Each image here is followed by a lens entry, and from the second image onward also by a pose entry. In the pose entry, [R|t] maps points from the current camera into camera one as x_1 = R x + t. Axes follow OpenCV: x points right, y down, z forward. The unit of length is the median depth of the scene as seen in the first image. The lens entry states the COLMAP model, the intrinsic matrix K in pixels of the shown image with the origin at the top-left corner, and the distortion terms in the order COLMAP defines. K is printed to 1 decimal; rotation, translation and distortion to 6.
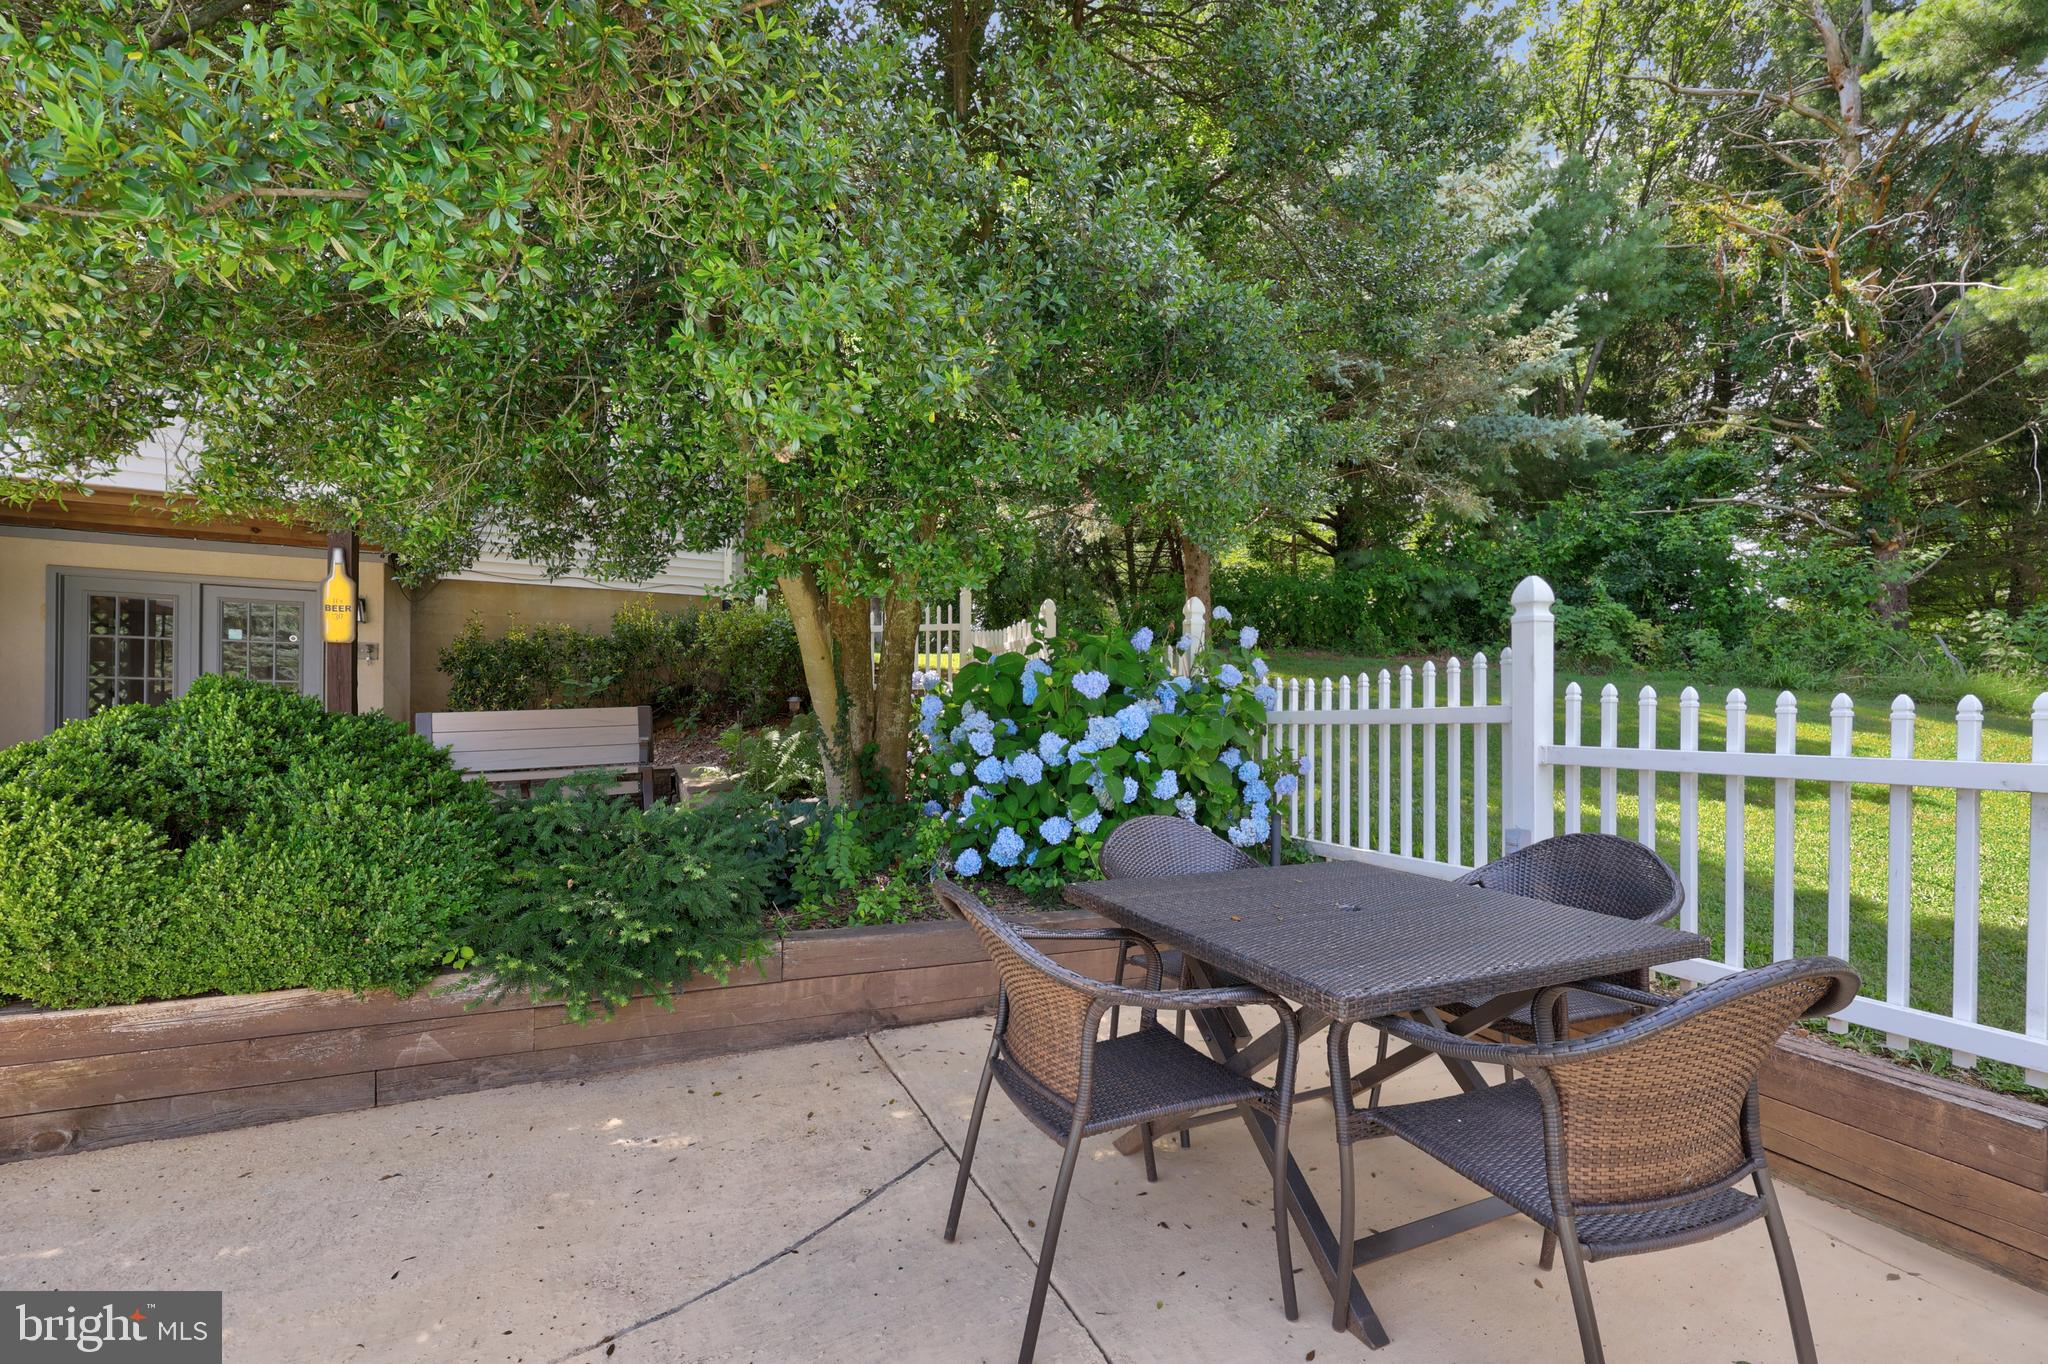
lens RADIAL K [[814.2, 0, 1024.5], [0, 814.2, 694.1], [0, 0, 1]] dist [0.001803, 0.000048]
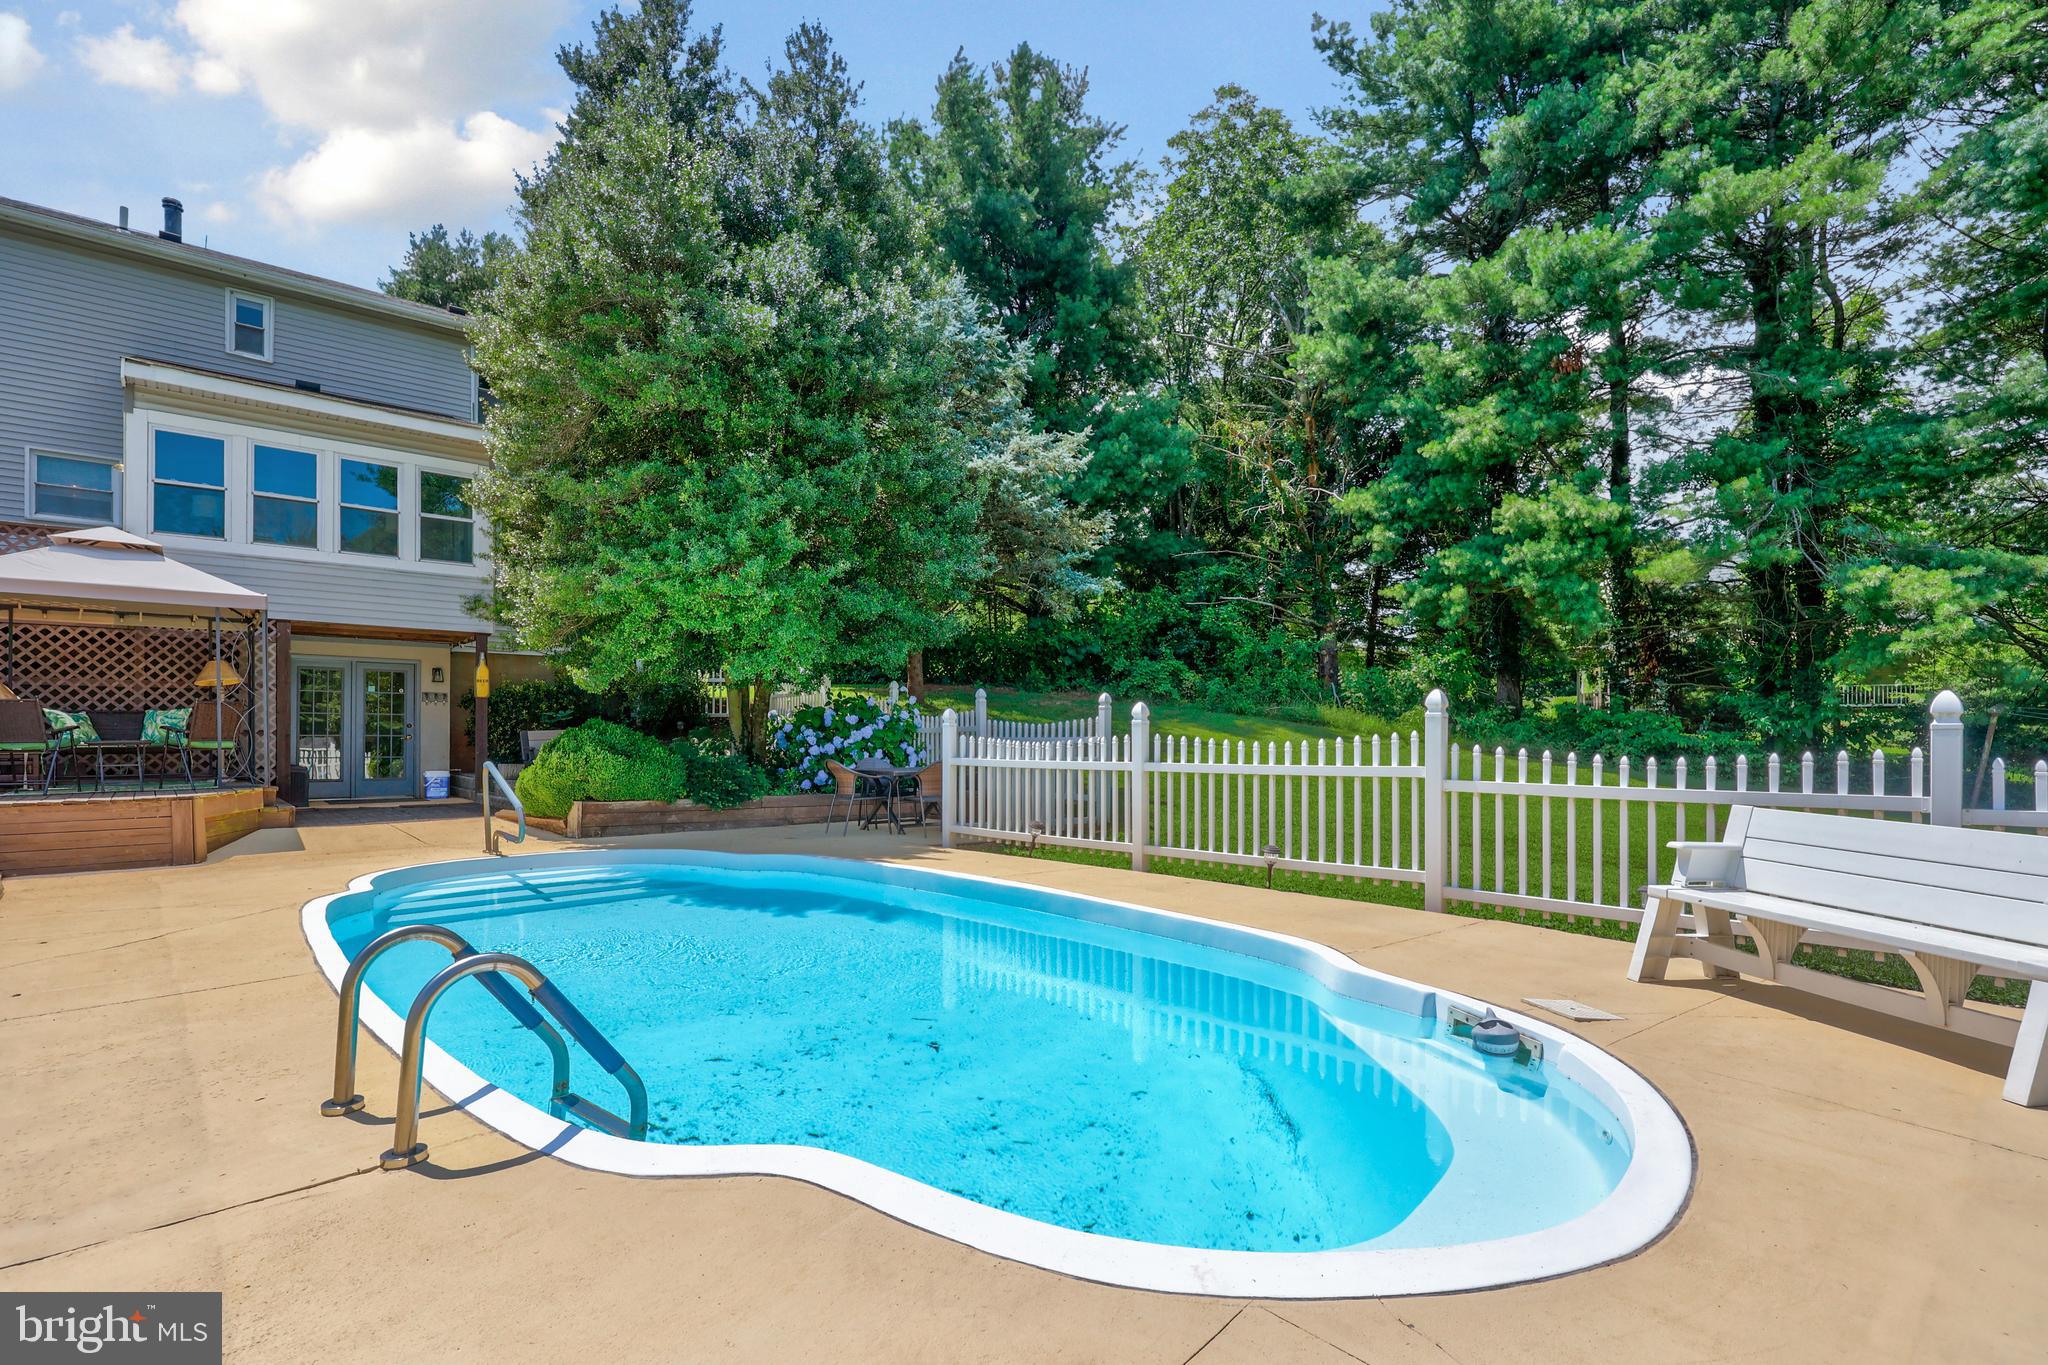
lens RADIAL K [[926.1, 0, 1025.8], [0, 926.1, 704.1], [0, 0, 1]] dist [0.000818, 0.000011]
pose [[0.960787, 0.002595, 0.277275, -0.220687], [-0.000951, 0.999981, -0.006066, -0.043528], [-0.277286, 0.005565, 0.960771, -2.170859]]
